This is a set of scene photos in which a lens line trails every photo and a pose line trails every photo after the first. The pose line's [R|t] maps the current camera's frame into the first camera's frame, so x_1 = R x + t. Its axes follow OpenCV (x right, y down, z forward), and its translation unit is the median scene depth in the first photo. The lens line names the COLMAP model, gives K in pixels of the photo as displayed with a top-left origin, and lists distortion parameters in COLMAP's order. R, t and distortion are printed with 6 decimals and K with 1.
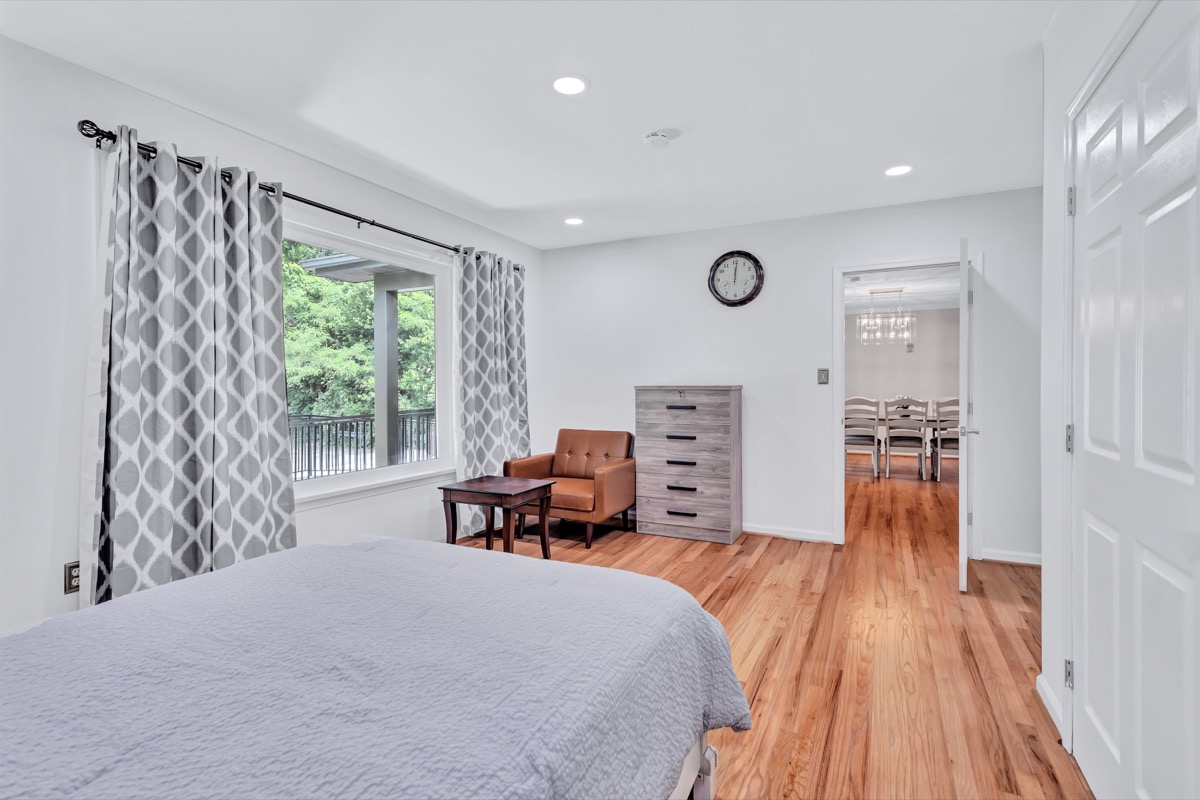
lens RADIAL K [[558.6, 0, 601.2], [0, 558.6, 391.7], [0, 0, 1]] dist [0.000013, 0.000440]
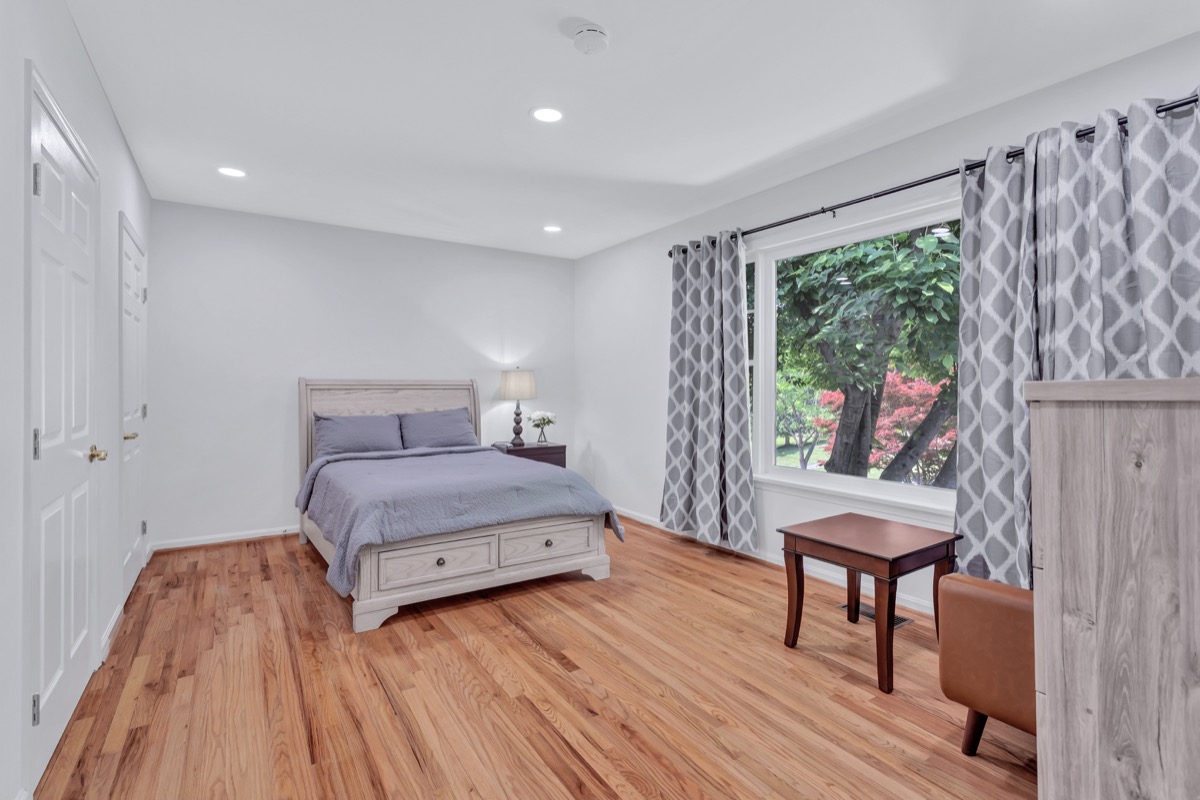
lens RADIAL K [[558.6, 0, 601.2], [0, 558.6, 391.7], [0, 0, 1]] dist [0.000013, 0.000440]
pose [[-0.496995, 0.009865, -0.867697, 0.884199], [-0.005111, 0.999885, 0.014295, -0.017496], [0.867739, 0.011540, -0.496887, 1.700127]]
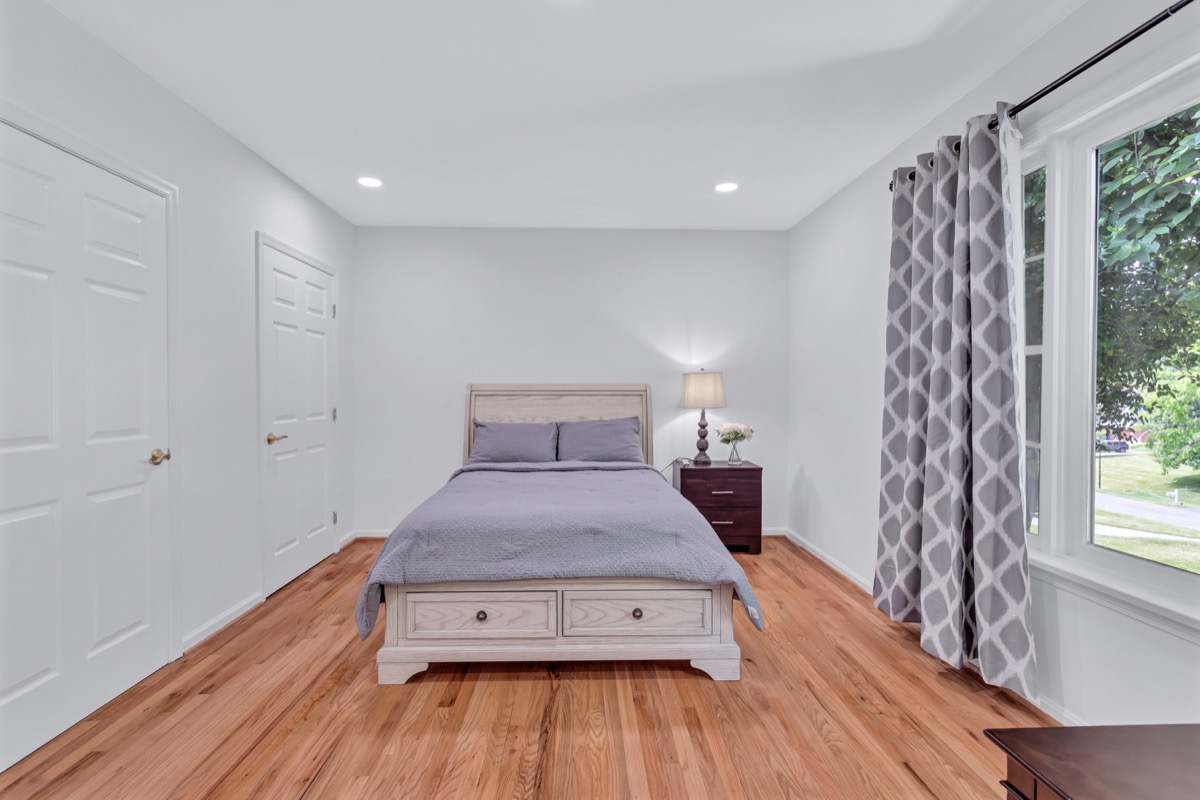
lens RADIAL K [[534.3, 0, 600.0], [0, 534.3, 400.0], [0, 0, 1]] dist [0.002930, 0.000173]
pose [[-0.878610, 0.008859, -0.477457, 0.244976], [-0.001432, 0.999775, 0.021185, -0.015997], [0.477537, 0.019297, -0.878400, 1.688423]]
